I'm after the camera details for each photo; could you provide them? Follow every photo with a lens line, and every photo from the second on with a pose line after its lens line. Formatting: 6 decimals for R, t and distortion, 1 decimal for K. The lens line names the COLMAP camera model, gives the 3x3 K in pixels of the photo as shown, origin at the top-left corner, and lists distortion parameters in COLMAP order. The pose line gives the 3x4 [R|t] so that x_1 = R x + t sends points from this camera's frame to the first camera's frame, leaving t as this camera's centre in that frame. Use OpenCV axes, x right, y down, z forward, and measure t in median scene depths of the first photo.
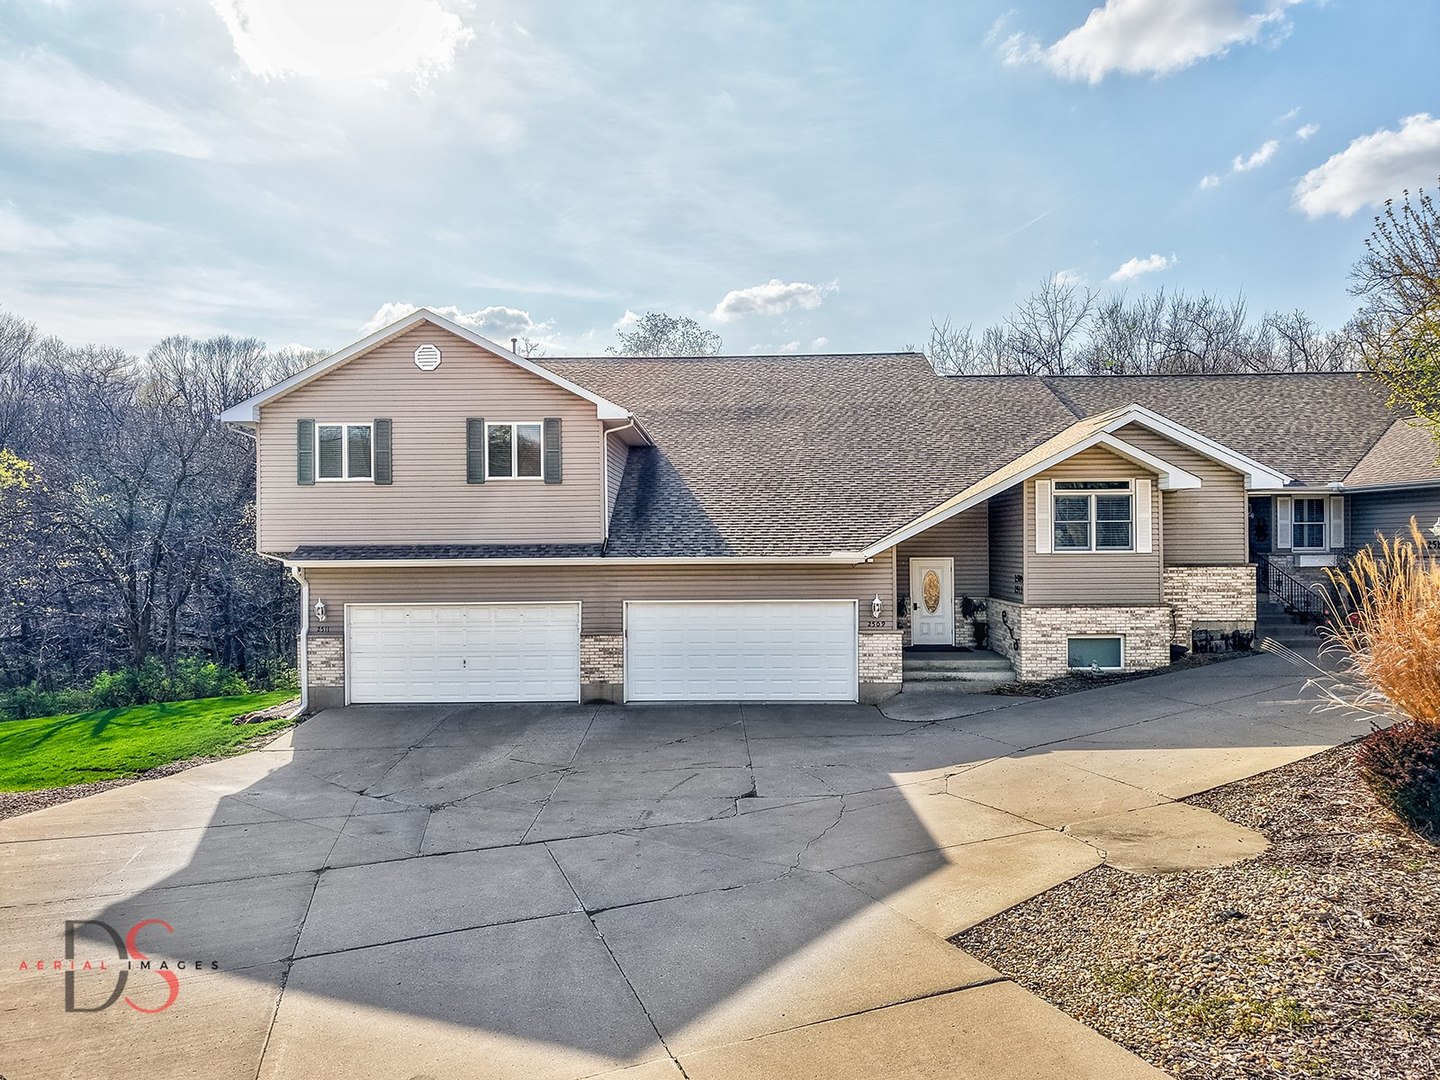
lens RADIAL K [[976.5, 0, 720.0], [0, 976.5, 540.0], [0, 0, 1]] dist [0.038075, -0.023994]
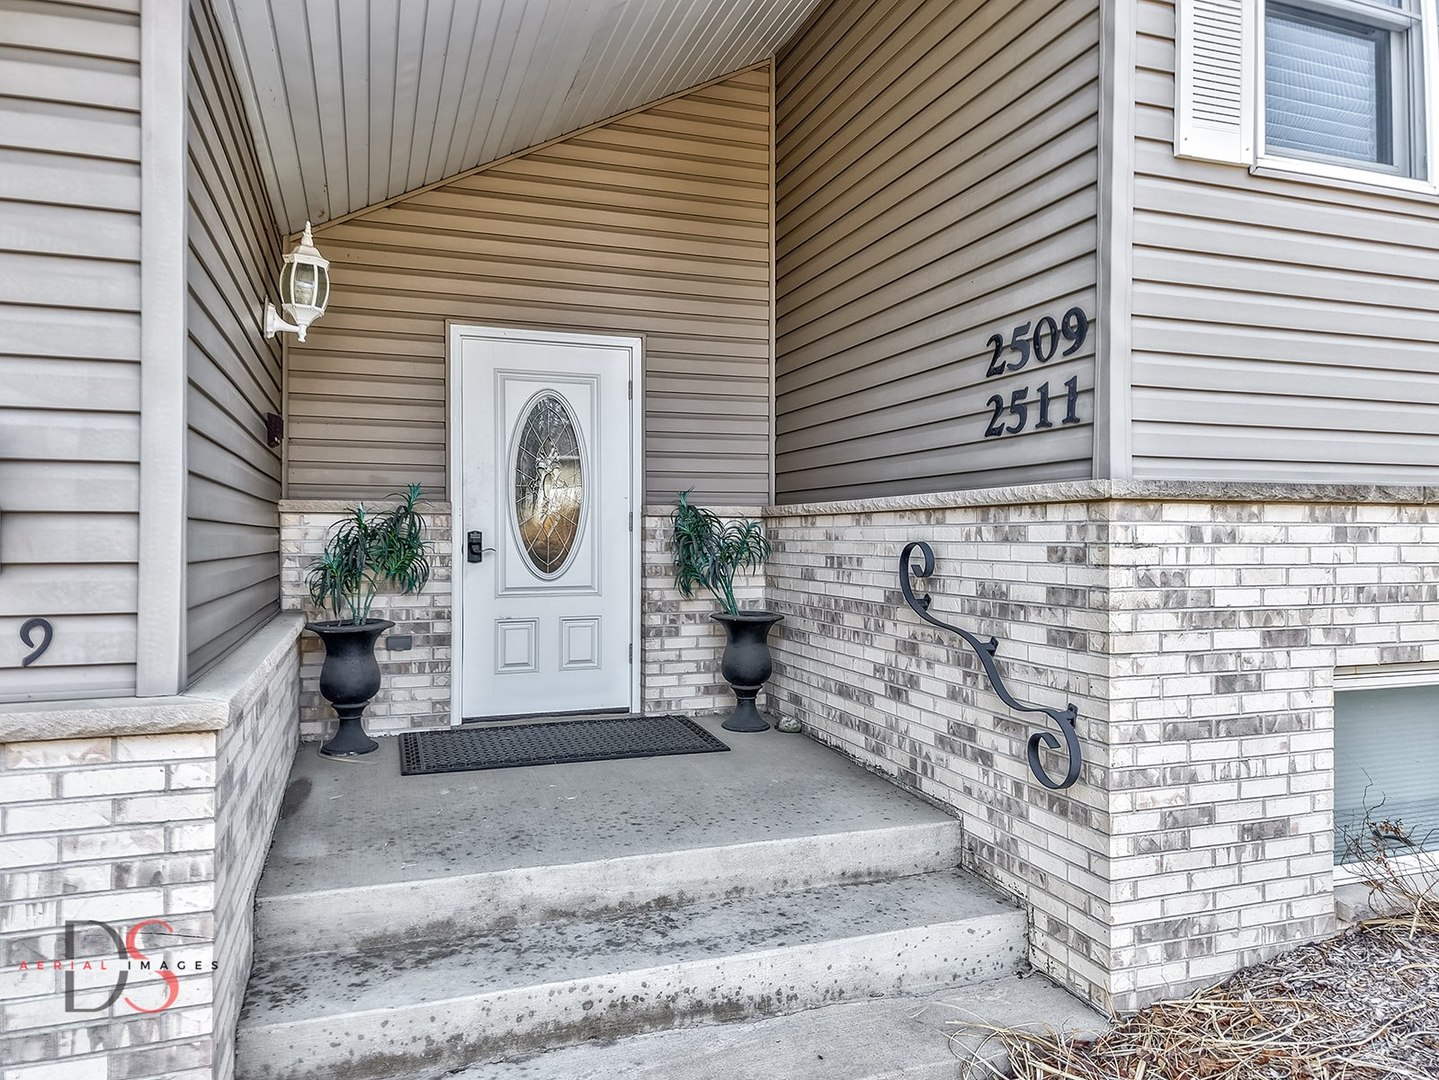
lens RADIAL K [[975.8, 0, 719.5], [0, 975.8, 540.0], [0, 0, 1]] dist [0.038075, -0.023994]
pose [[0.940037, 0.008172, 0.340976, 0.199224], [-0.009044, 0.999959, 0.000969, 0.074199], [-0.340954, -0.003994, 0.940072, 0.869831]]
